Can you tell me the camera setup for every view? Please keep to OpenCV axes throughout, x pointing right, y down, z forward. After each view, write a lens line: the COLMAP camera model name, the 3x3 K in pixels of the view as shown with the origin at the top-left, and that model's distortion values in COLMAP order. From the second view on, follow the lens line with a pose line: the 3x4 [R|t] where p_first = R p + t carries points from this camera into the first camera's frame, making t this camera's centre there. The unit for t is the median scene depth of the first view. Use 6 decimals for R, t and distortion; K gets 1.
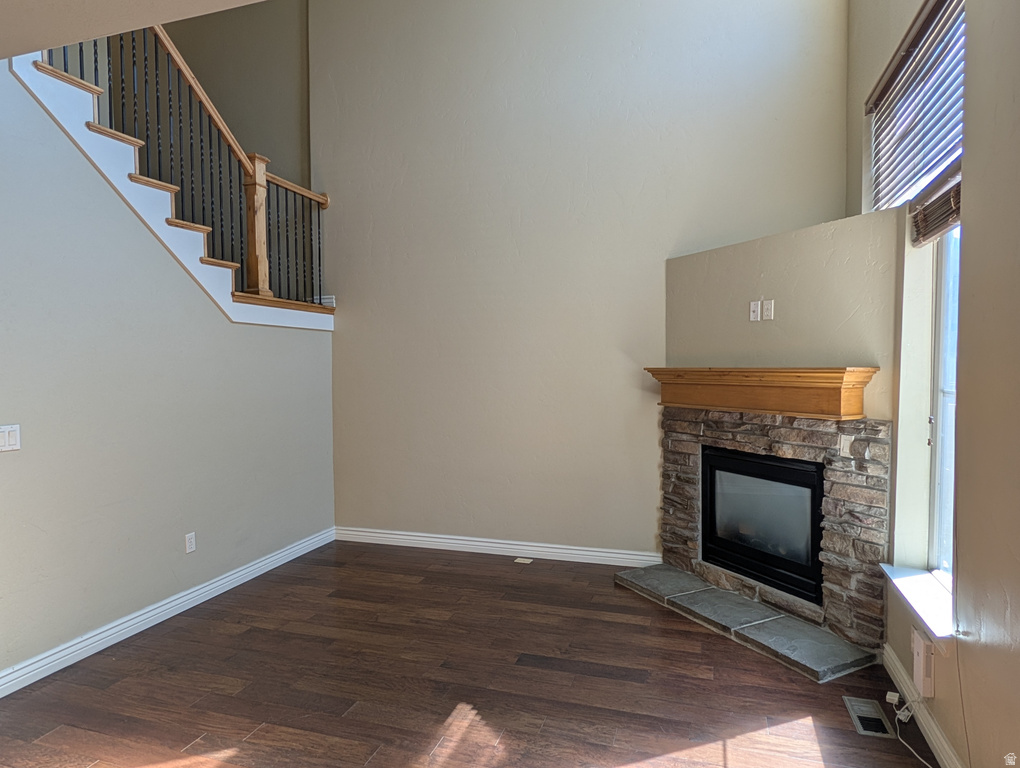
lens RADIAL K [[623.9, 0, 513.3], [0, 623.9, 391.6], [0, 0, 1]] dist [0.027100, 0.000849]
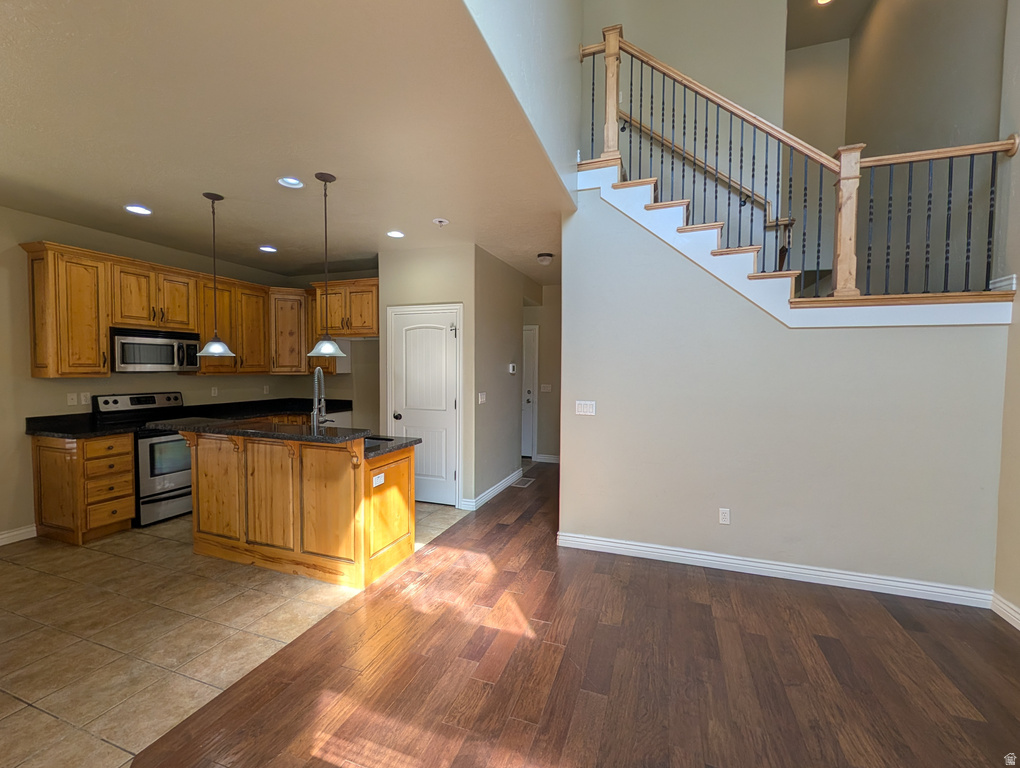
lens RADIAL K [[428.8, 0, 512.5], [0, 428.8, 386.7], [0, 0, 1]] dist [-0.001536, 0.001056]
pose [[-0.030616, 0.054892, -0.998023, 0.300178], [-0.050413, 0.997135, 0.056390, -0.032539], [0.998259, 0.052040, -0.027761, 0.597938]]
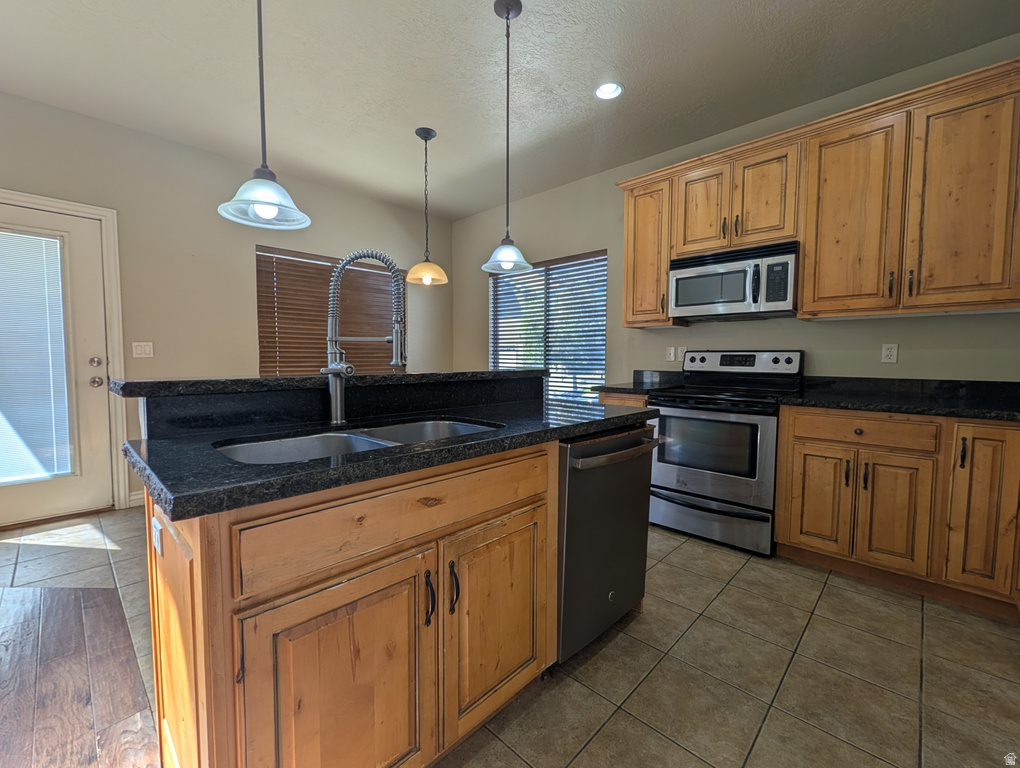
lens RADIAL K [[428.8, 0, 510.9], [0, 428.8, 386.3], [0, 0, 1]] dist [-0.001536, 0.001056]
pose [[-0.901636, -0.021261, 0.431972, -0.755272], [0.023425, 0.994924, 0.097863, 0.076941], [-0.431860, 0.098356, -0.896562, 0.480603]]
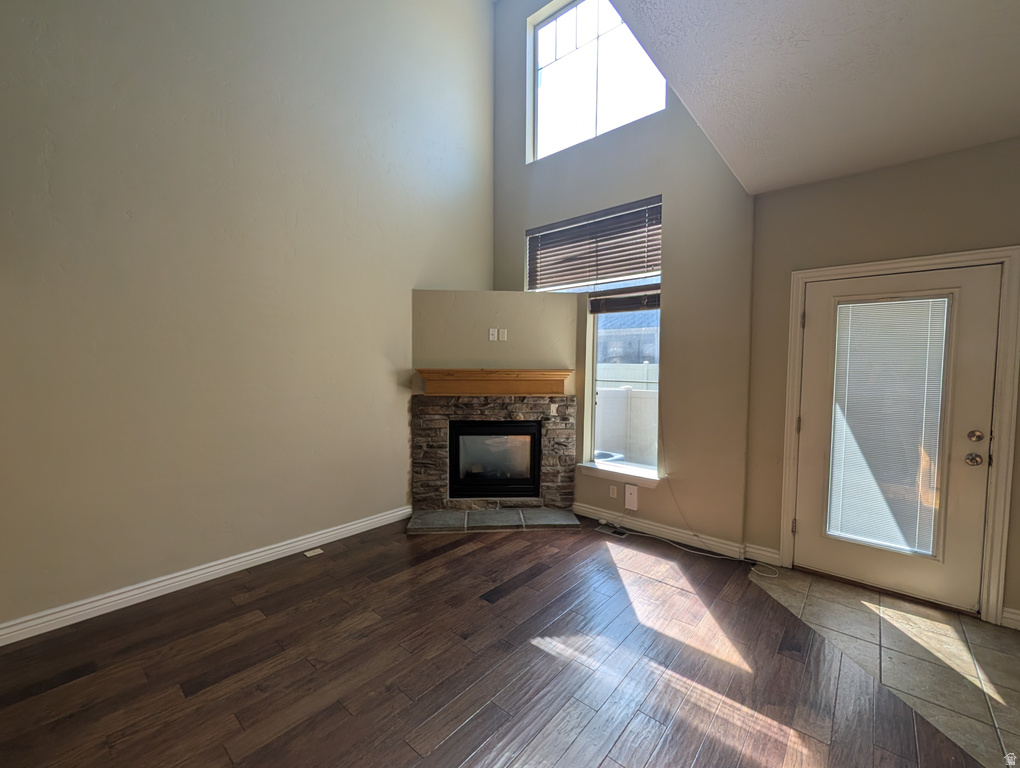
lens RADIAL K [[428.8, 0, 505.2], [0, 428.8, 382.1], [0, 0, 1]] dist [-0.001536, 0.001056]
pose [[0.390745, -0.023718, 0.920193, -0.611317], [0.027163, 0.999530, 0.014229, -0.017838], [-0.920098, 0.019436, 0.391206, 0.503858]]
